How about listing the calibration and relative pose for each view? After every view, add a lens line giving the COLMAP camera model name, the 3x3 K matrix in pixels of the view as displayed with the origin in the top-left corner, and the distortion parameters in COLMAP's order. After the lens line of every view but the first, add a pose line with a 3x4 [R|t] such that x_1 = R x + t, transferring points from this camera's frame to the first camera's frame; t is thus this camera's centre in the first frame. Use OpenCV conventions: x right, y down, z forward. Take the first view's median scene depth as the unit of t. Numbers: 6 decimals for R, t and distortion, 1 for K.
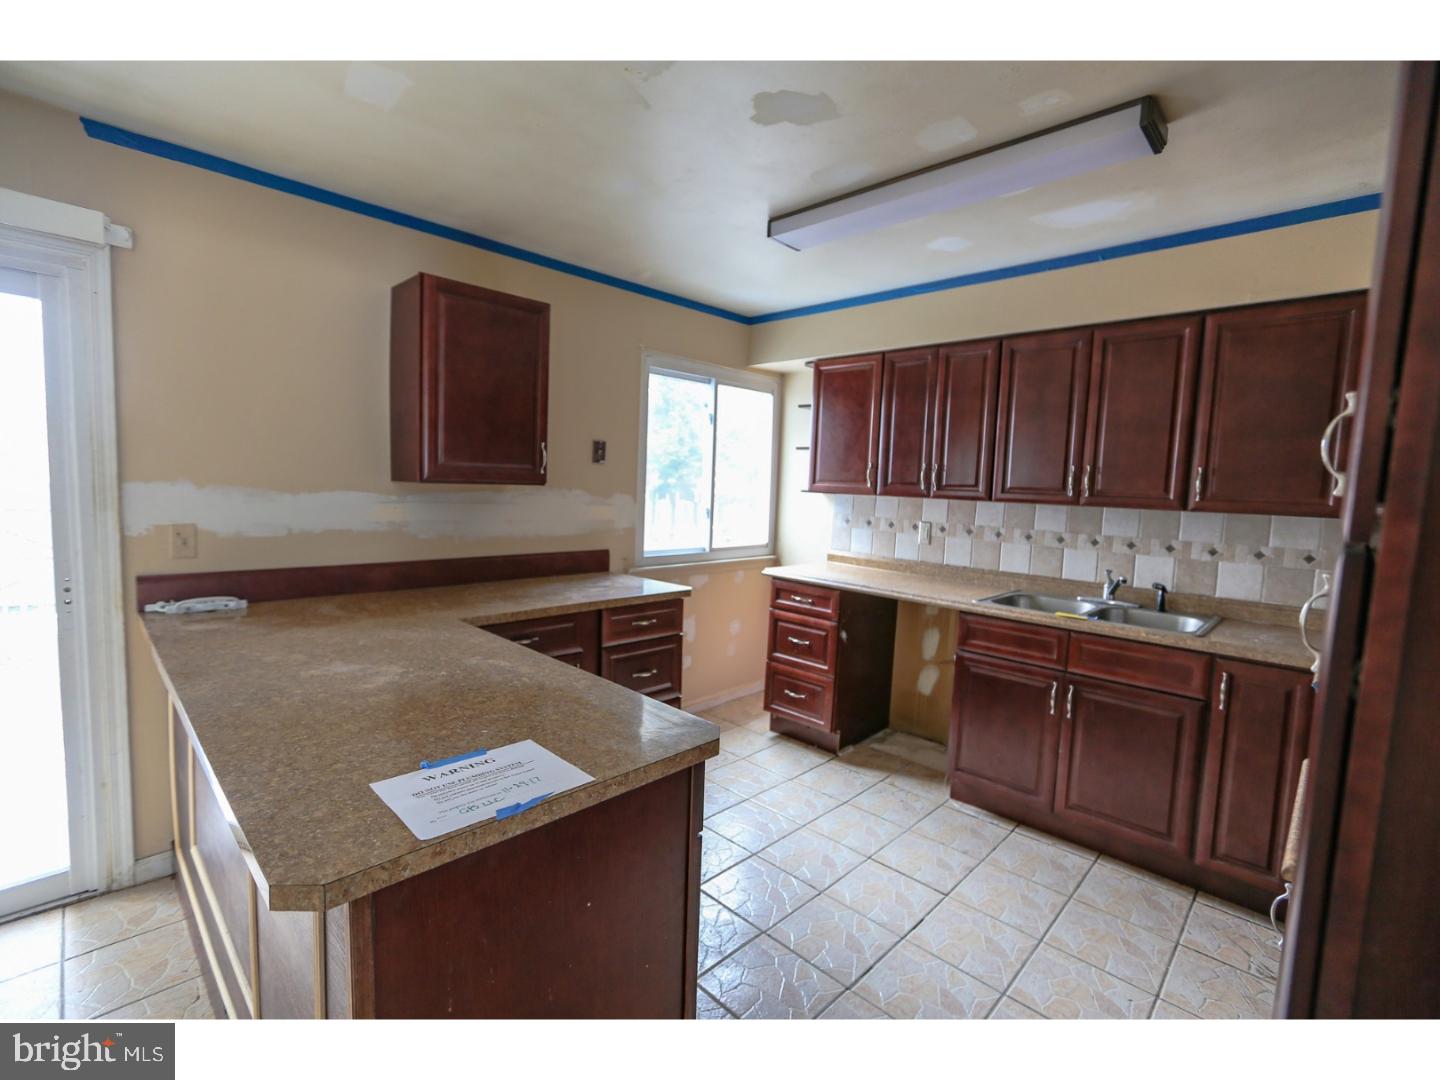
lens RADIAL K [[652.1, 0, 714.7], [0, 652.1, 536.5], [0, 0, 1]] dist [-0.037705, 0.018902]
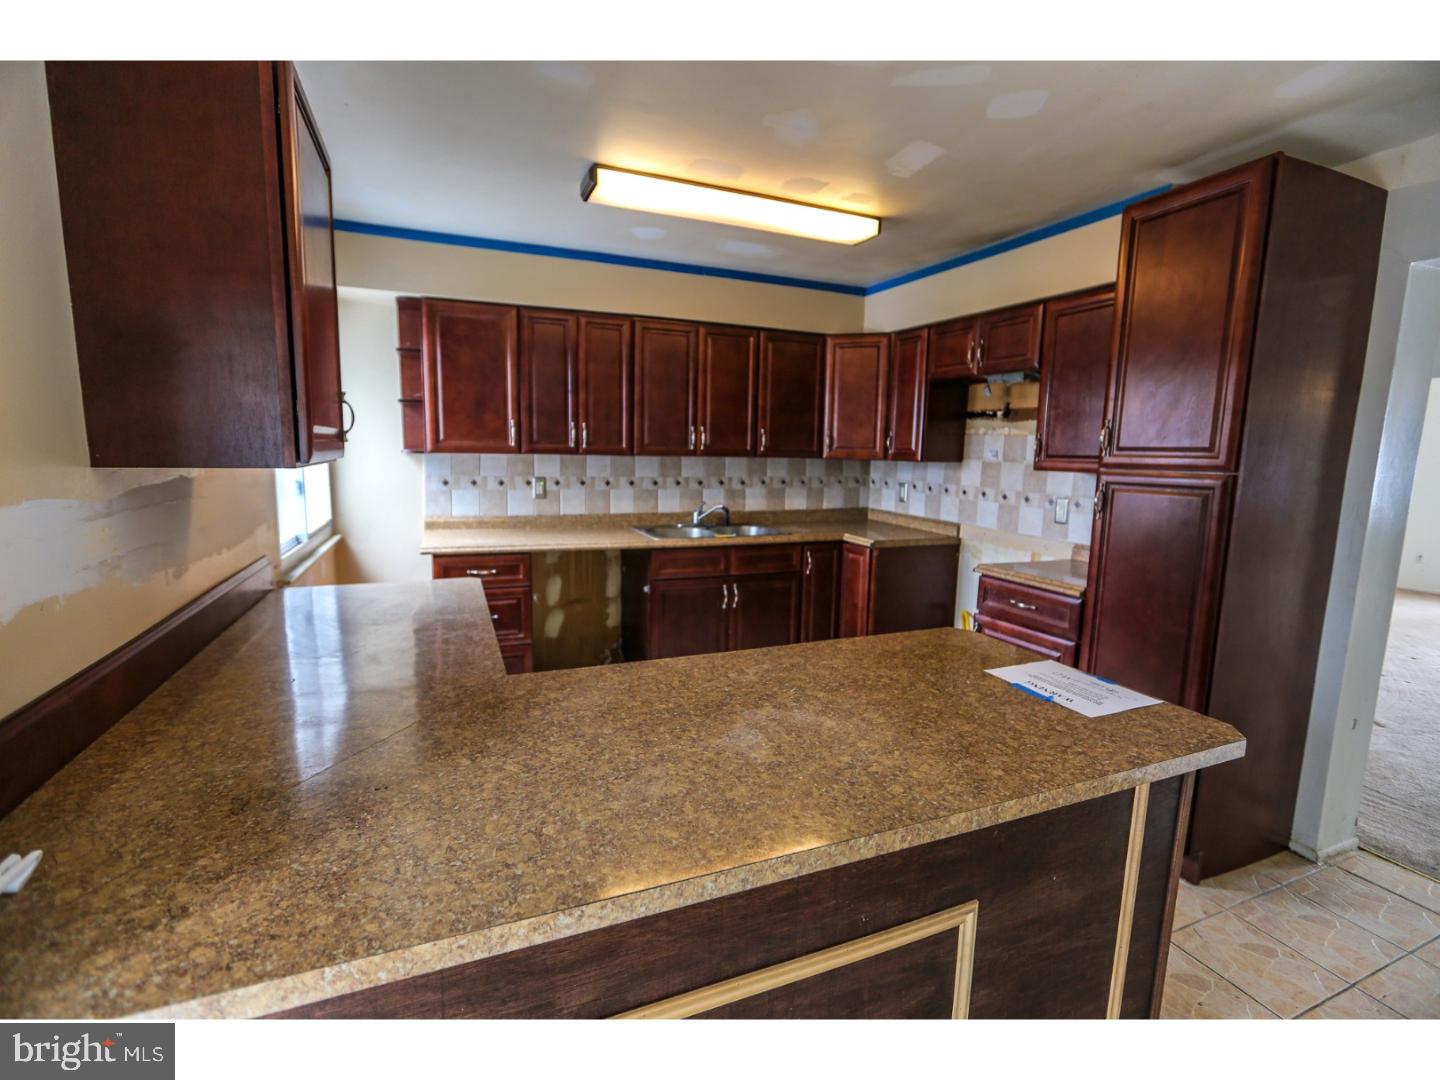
lens RADIAL K [[652.1, 0, 714.7], [0, 652.1, 536.5], [0, 0, 1]] dist [-0.037705, 0.018902]
pose [[0.390178, -0.154084, 0.907755, -0.652007], [0.072881, 0.987973, 0.136374, -0.061989], [-0.917851, 0.012948, 0.396715, 0.403144]]
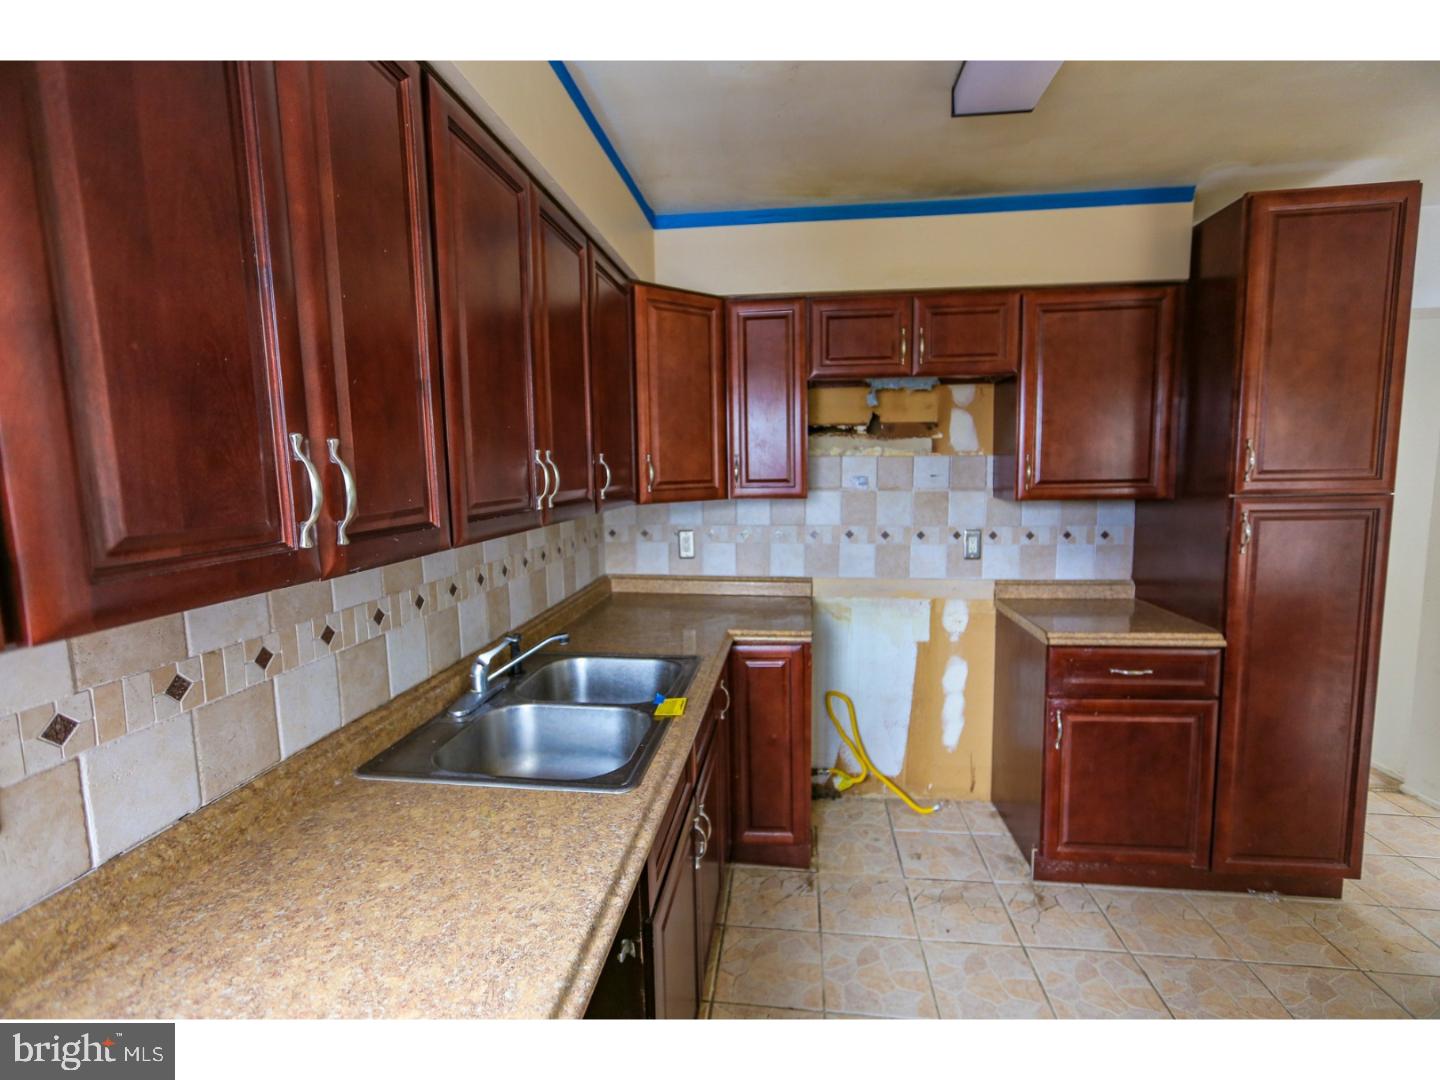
lens RADIAL K [[652.1, 0, 714.7], [0, 652.1, 536.5], [0, 0, 1]] dist [-0.037705, 0.018902]
pose [[-0.600283, -0.112603, 0.791821, 0.063410], [0.064372, 0.980025, 0.188167, -0.123141], [-0.797193, 0.163925, -0.581044, 1.133078]]
